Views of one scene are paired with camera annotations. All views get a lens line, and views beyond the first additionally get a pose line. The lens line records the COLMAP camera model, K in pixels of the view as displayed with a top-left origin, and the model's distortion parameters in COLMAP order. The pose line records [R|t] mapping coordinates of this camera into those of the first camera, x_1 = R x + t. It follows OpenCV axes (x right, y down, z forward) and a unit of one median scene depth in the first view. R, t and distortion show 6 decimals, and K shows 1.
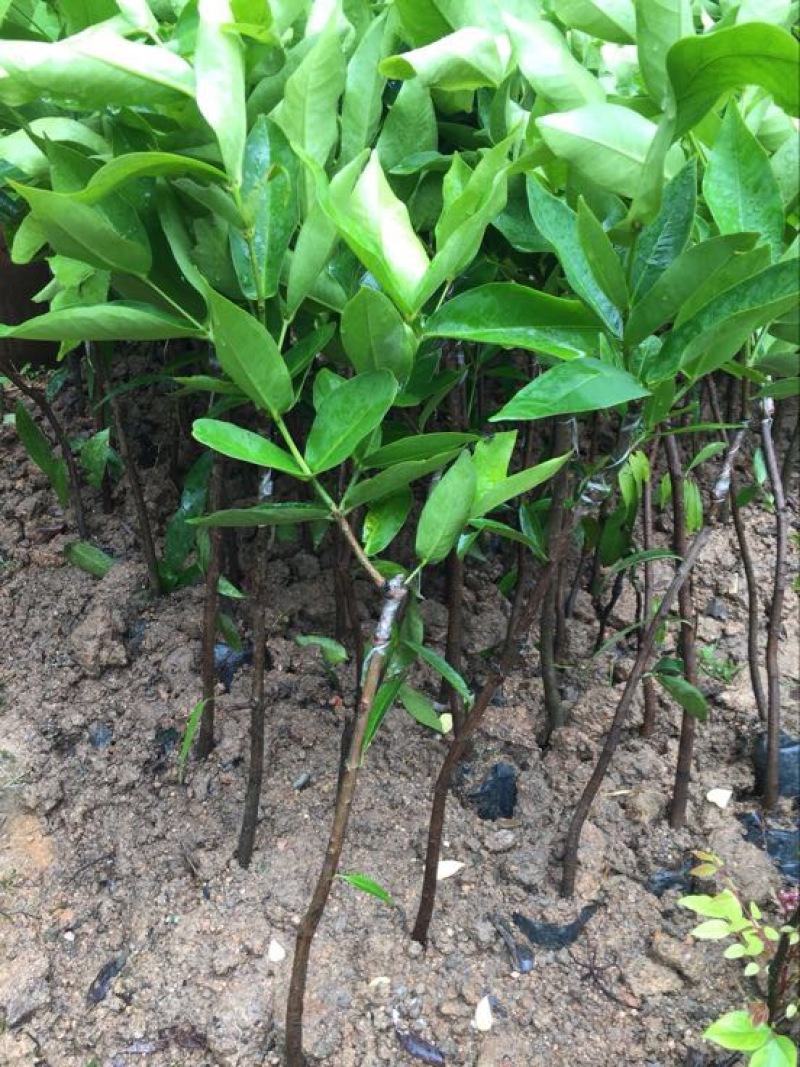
lens RADIAL K [[913.2, 0, 379.5], [0, 913.2, 532.9], [0, 0, 1]] dist [0.092776, -0.140848]
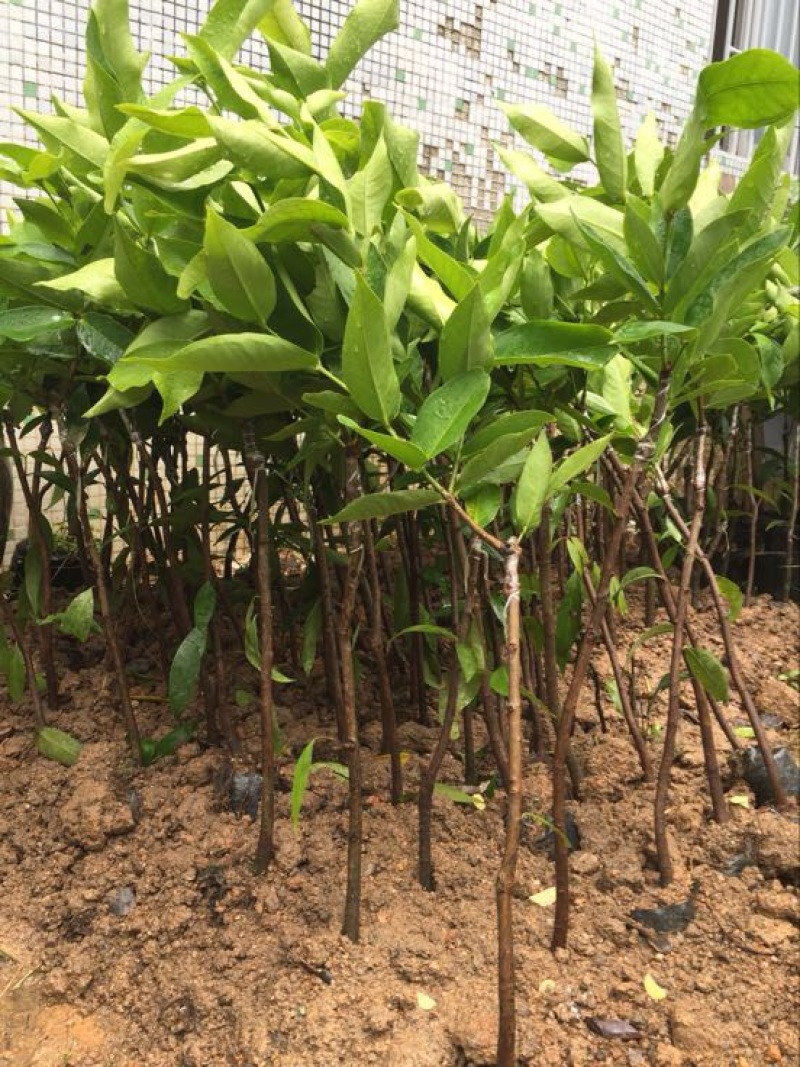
lens RADIAL K [[913.2, 0, 379.5], [0, 913.2, 532.9], [0, 0, 1]] dist [0.092776, -0.140848]
pose [[0.955095, -0.107969, 0.275928, -0.324869], [0.197569, 0.926071, -0.321496, 0.270190], [-0.220817, 0.361574, 0.905817, -0.016607]]
